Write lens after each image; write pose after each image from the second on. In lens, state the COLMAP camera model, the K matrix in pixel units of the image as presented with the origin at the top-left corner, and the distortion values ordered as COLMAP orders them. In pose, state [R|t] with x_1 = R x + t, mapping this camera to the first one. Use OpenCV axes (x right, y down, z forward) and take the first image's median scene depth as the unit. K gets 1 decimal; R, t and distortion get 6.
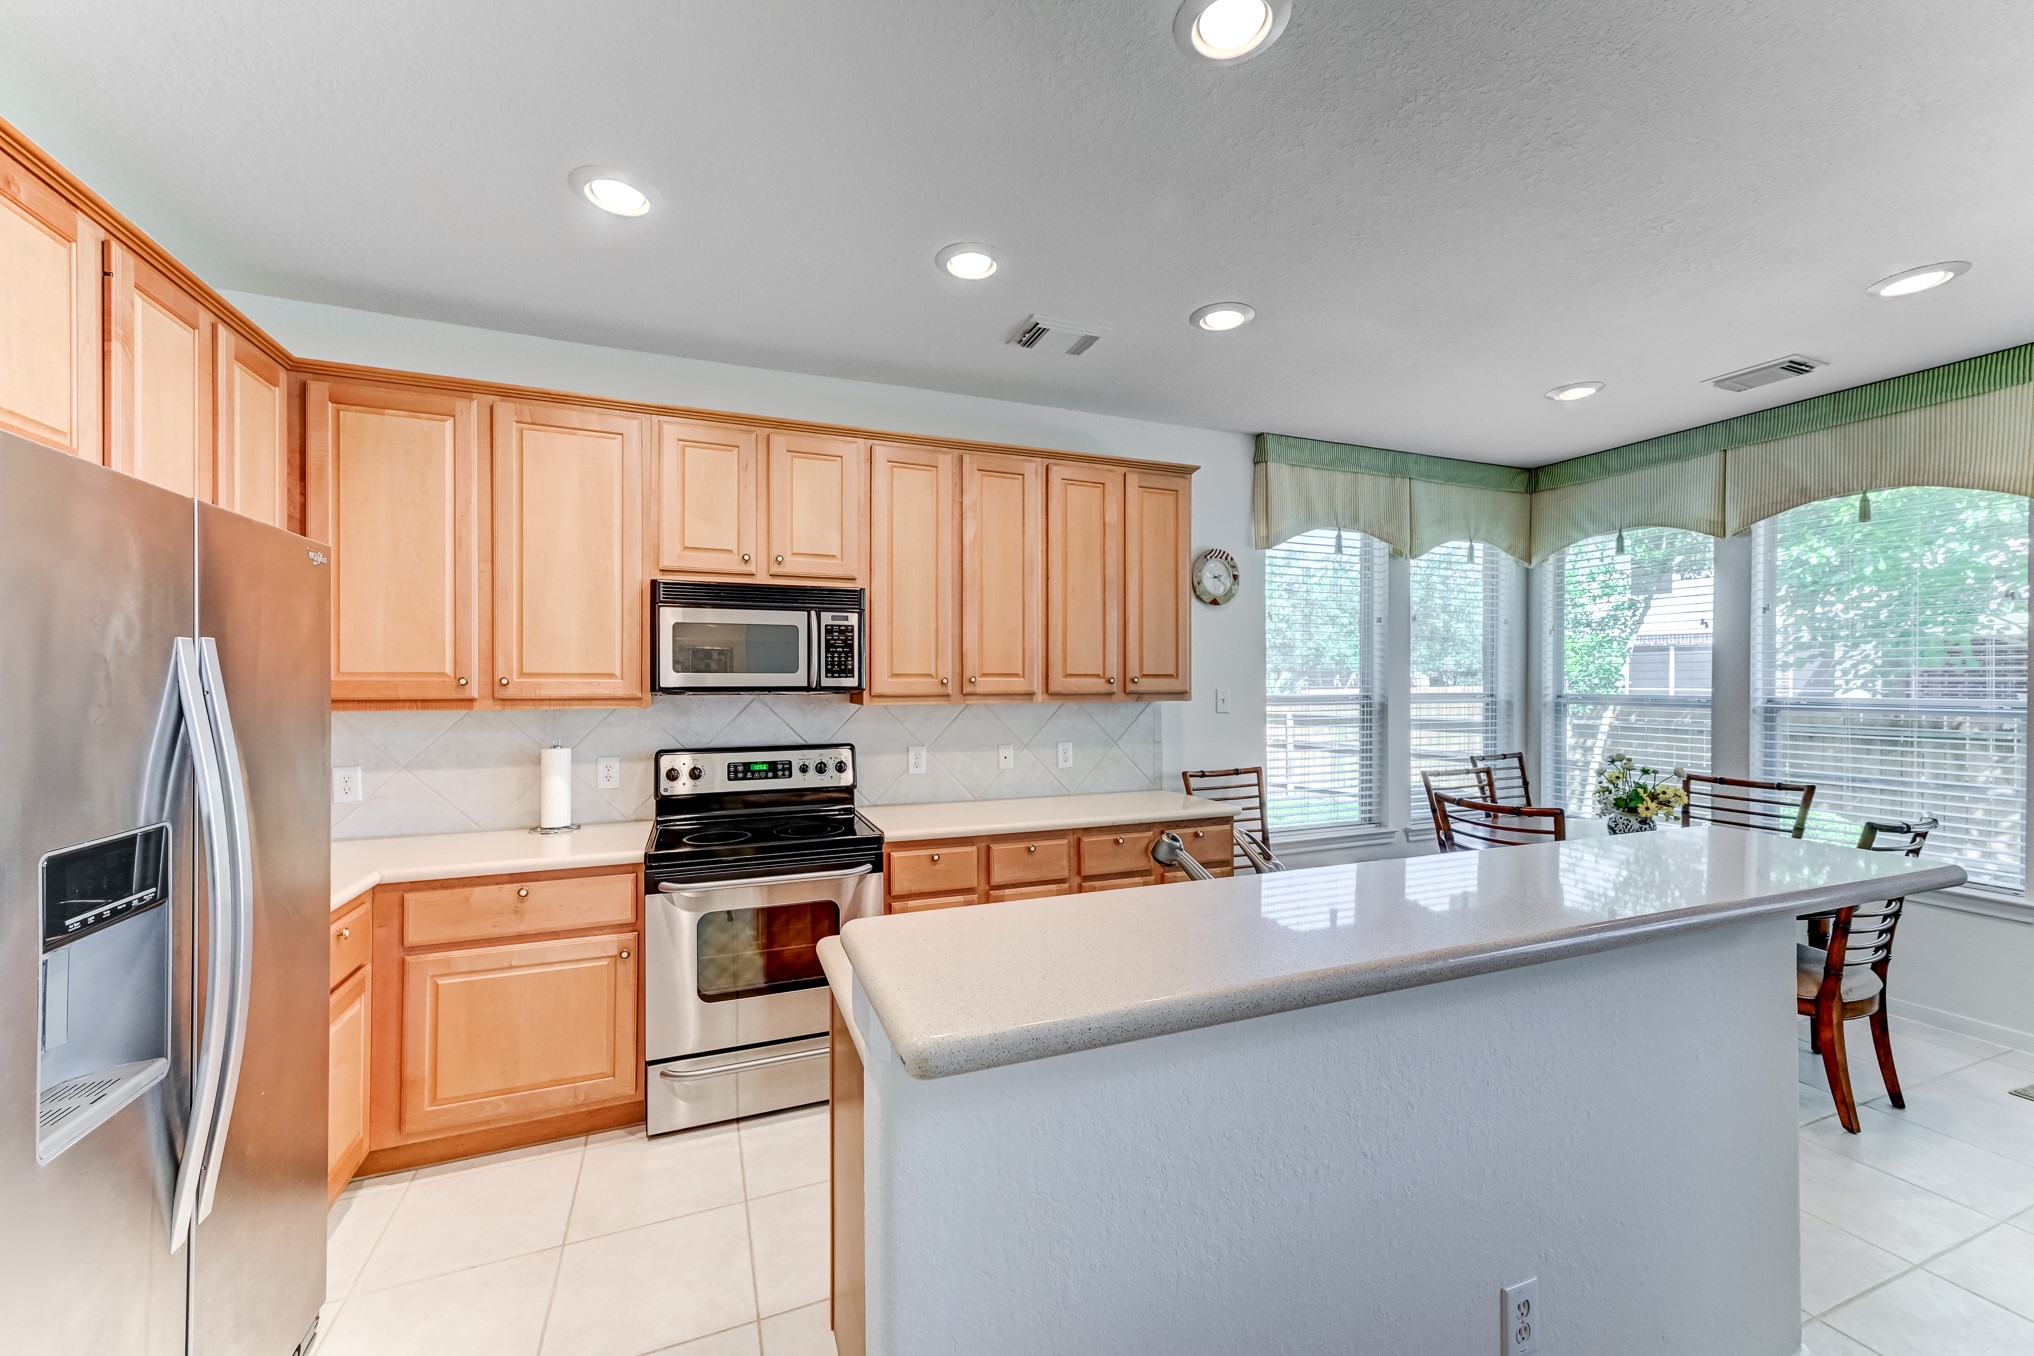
lens RADIAL K [[792.9, 0, 1012.8], [0, 792.9, 681.0], [0, 0, 1]] dist [0.005812, 0.001222]
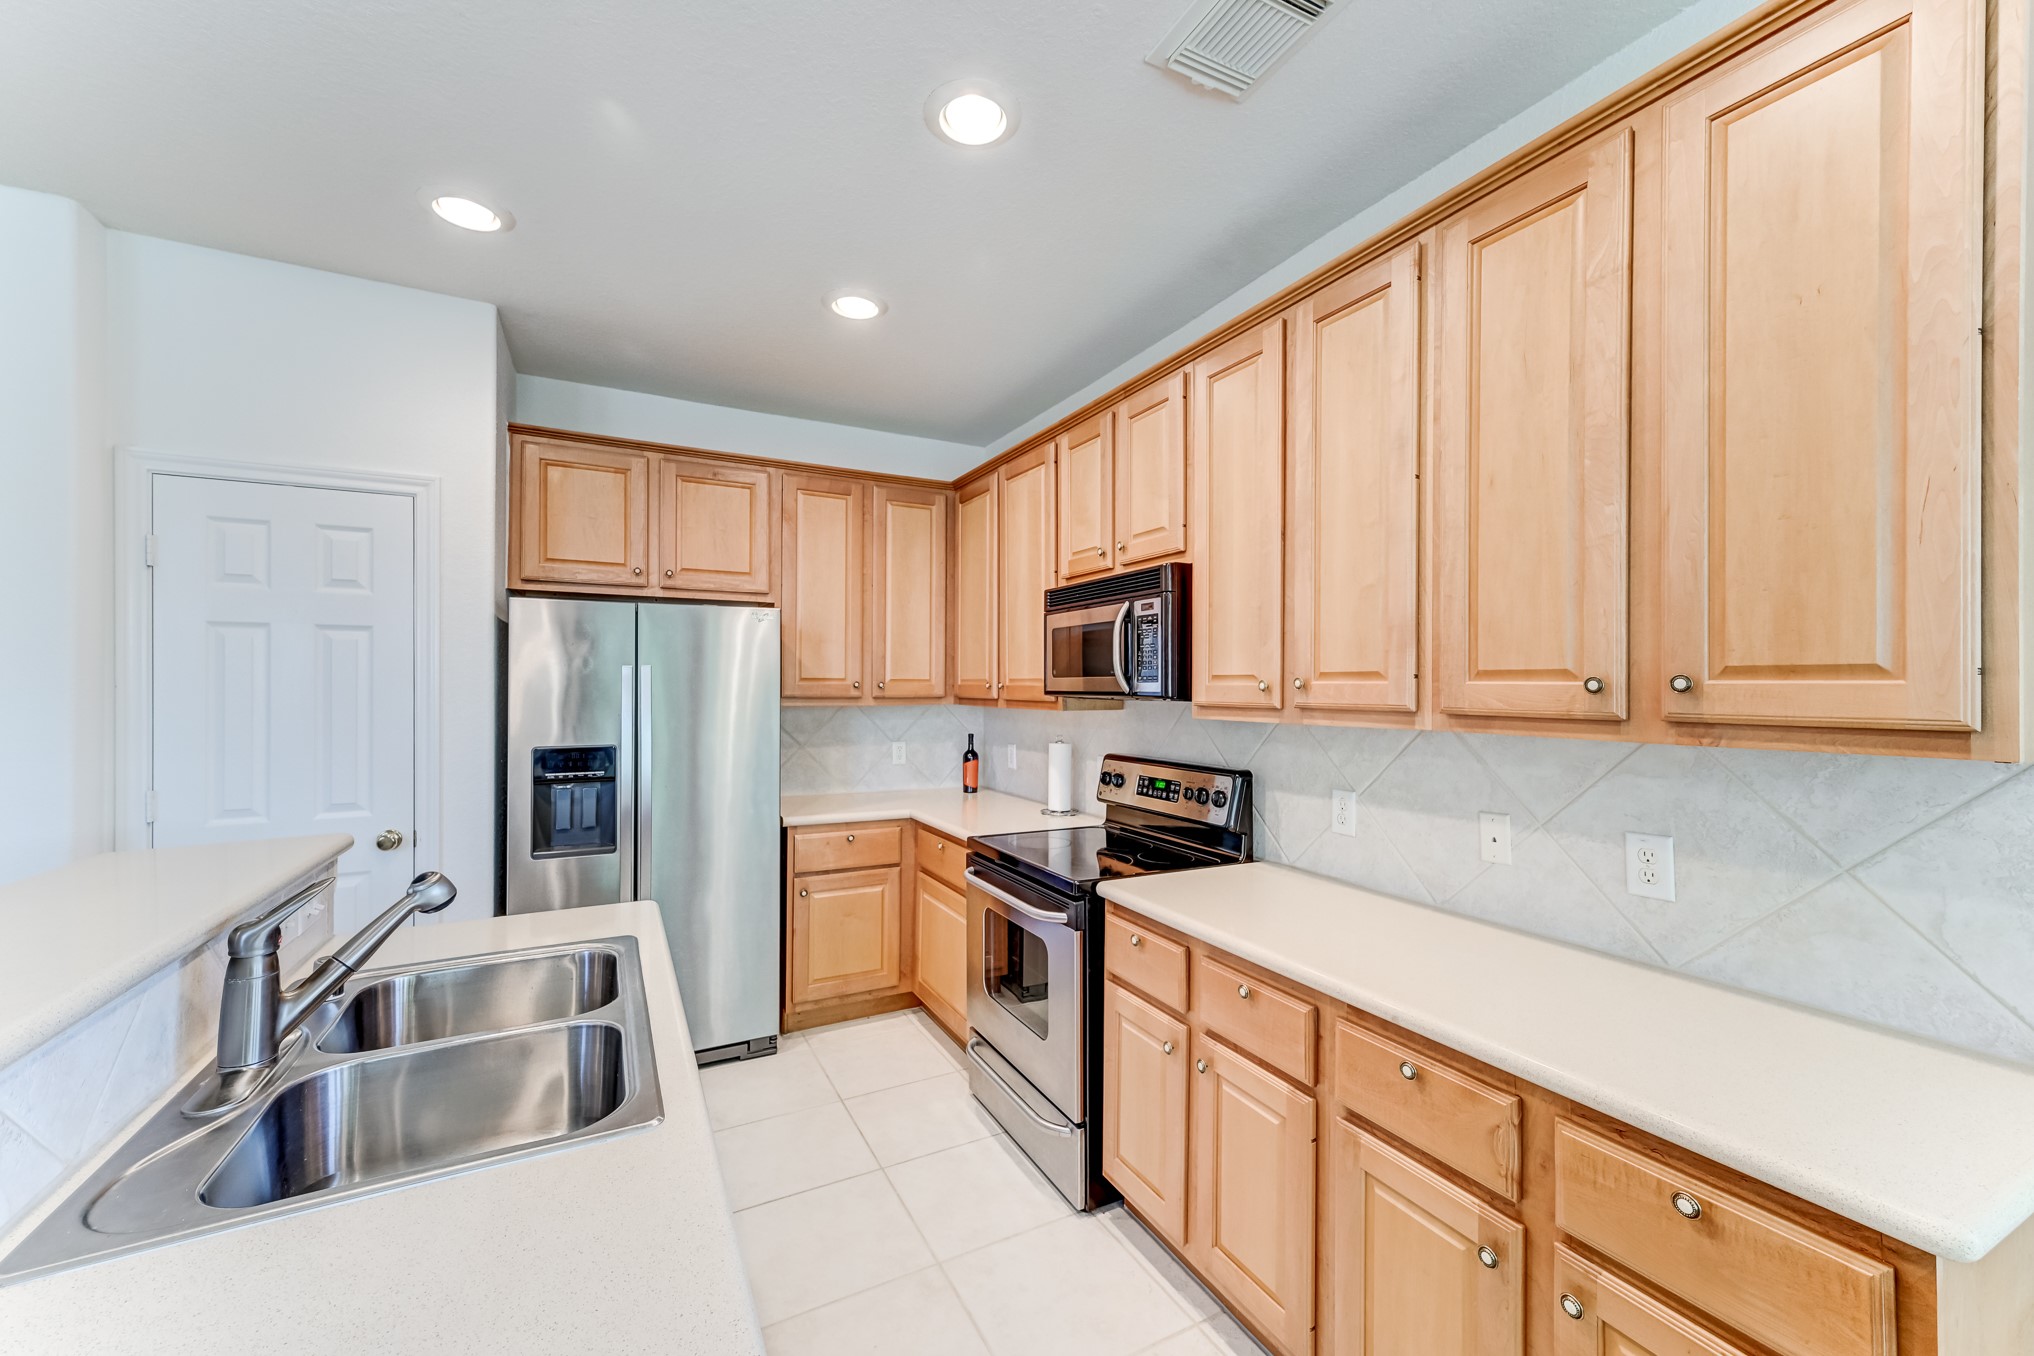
lens RADIAL K [[792.9, 0, 1016.6], [0, 792.9, 678.7], [0, 0, 1]] dist [0.005812, 0.001222]
pose [[0.097095, -0.009149, -0.995233, 0.477443], [-0.004264, 0.999945, -0.009608, 0.001311], [0.995266, 0.005177, 0.097050, 0.678019]]
